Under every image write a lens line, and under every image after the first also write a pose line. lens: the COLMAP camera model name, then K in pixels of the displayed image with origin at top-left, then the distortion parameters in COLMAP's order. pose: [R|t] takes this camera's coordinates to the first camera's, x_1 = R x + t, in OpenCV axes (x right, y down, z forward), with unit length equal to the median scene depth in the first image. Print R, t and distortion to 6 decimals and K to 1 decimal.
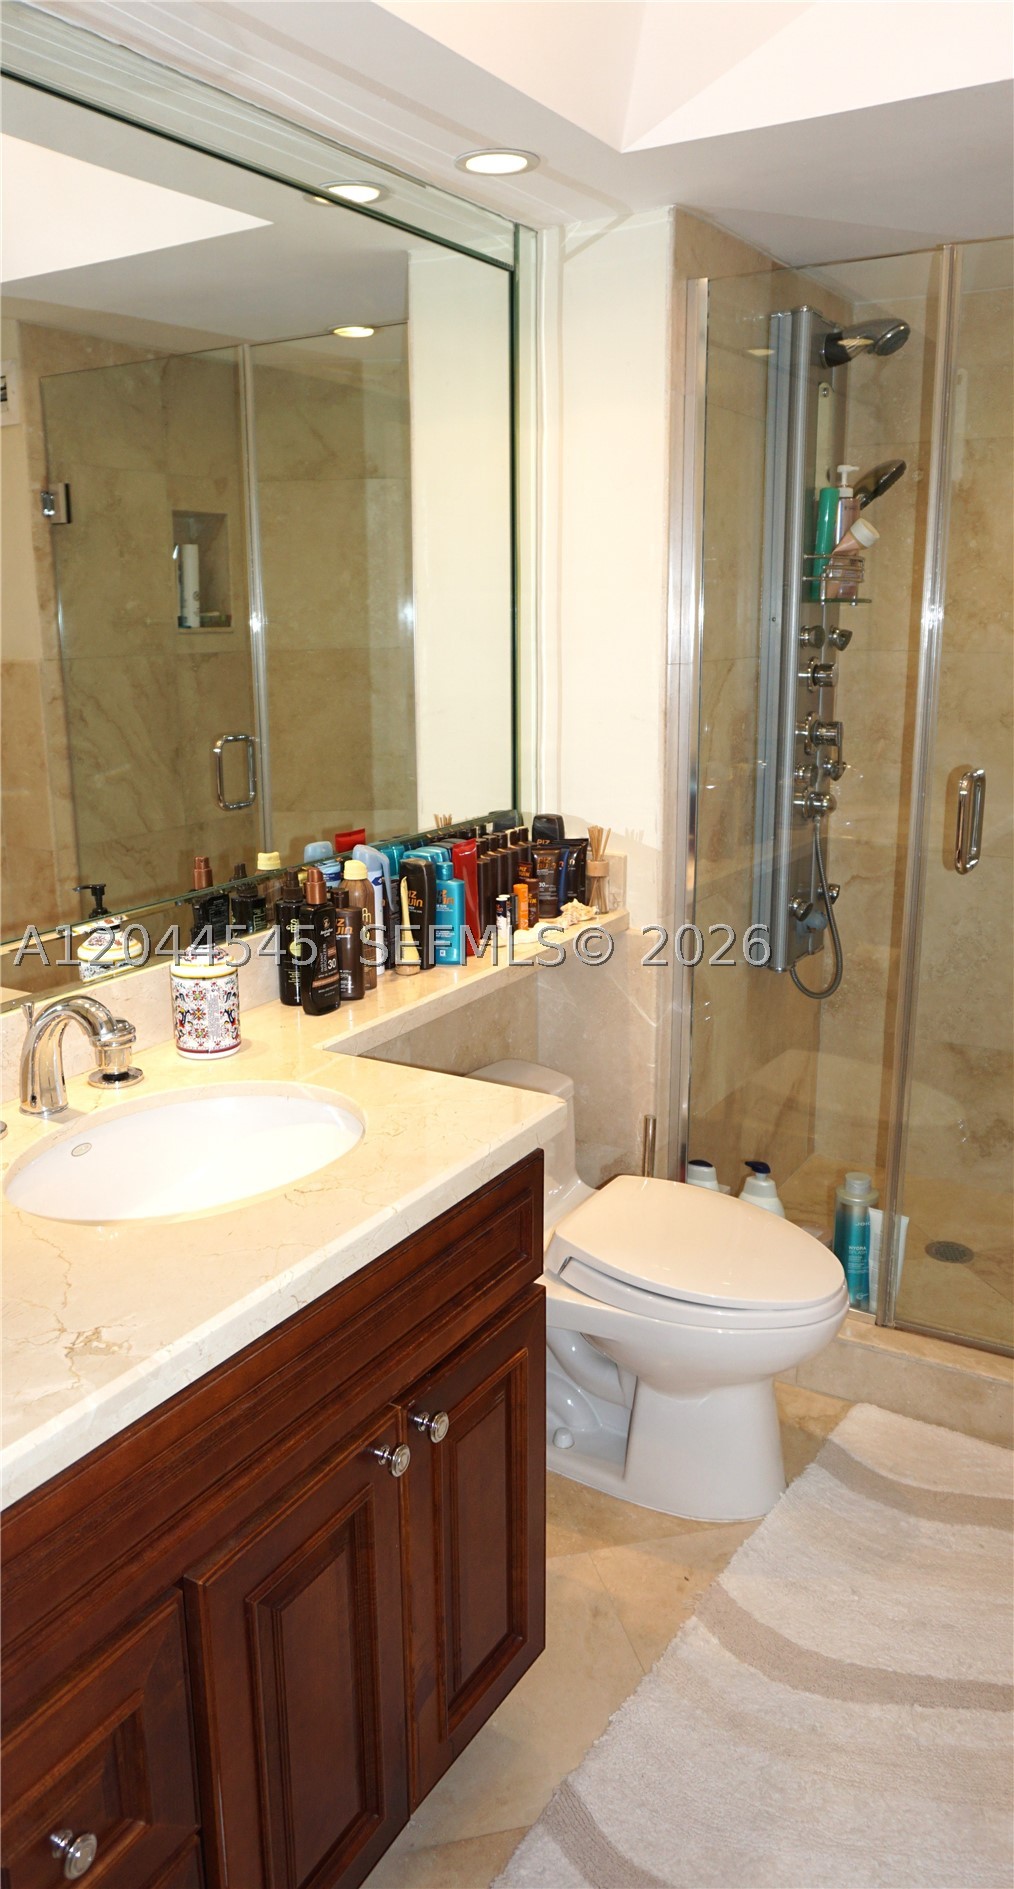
lens RADIAL K [[1342.6, 0, 507.0], [0, 1342.6, 944.5], [0, 0, 1]] dist [-0.001885, -0.000019]
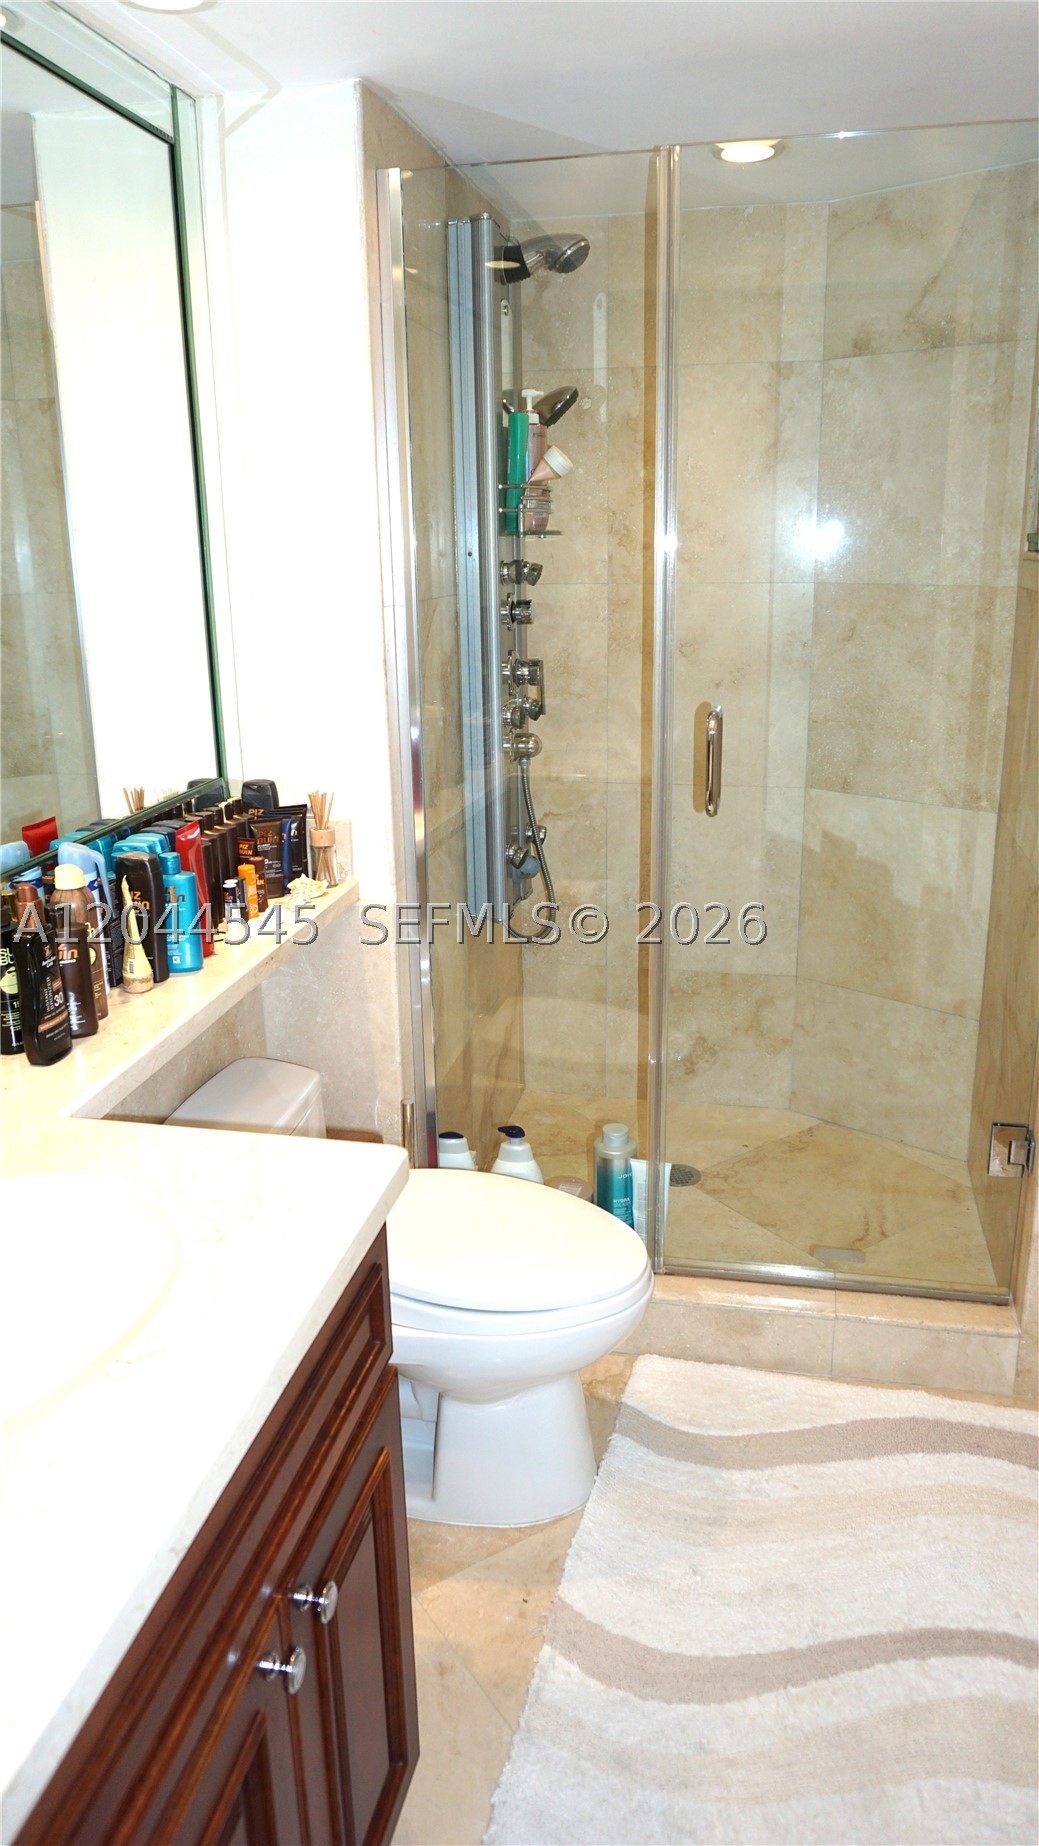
lens RADIAL K [[1274.1, 0, 519.5], [0, 1274.1, 923.0], [0, 0, 1]] dist [-0.021235, 0.007435]
pose [[0.948998, -0.104103, 0.297600, -0.071411], [0.090677, 0.994154, 0.058609, -0.039909], [-0.301961, -0.028634, 0.952890, 0.154310]]
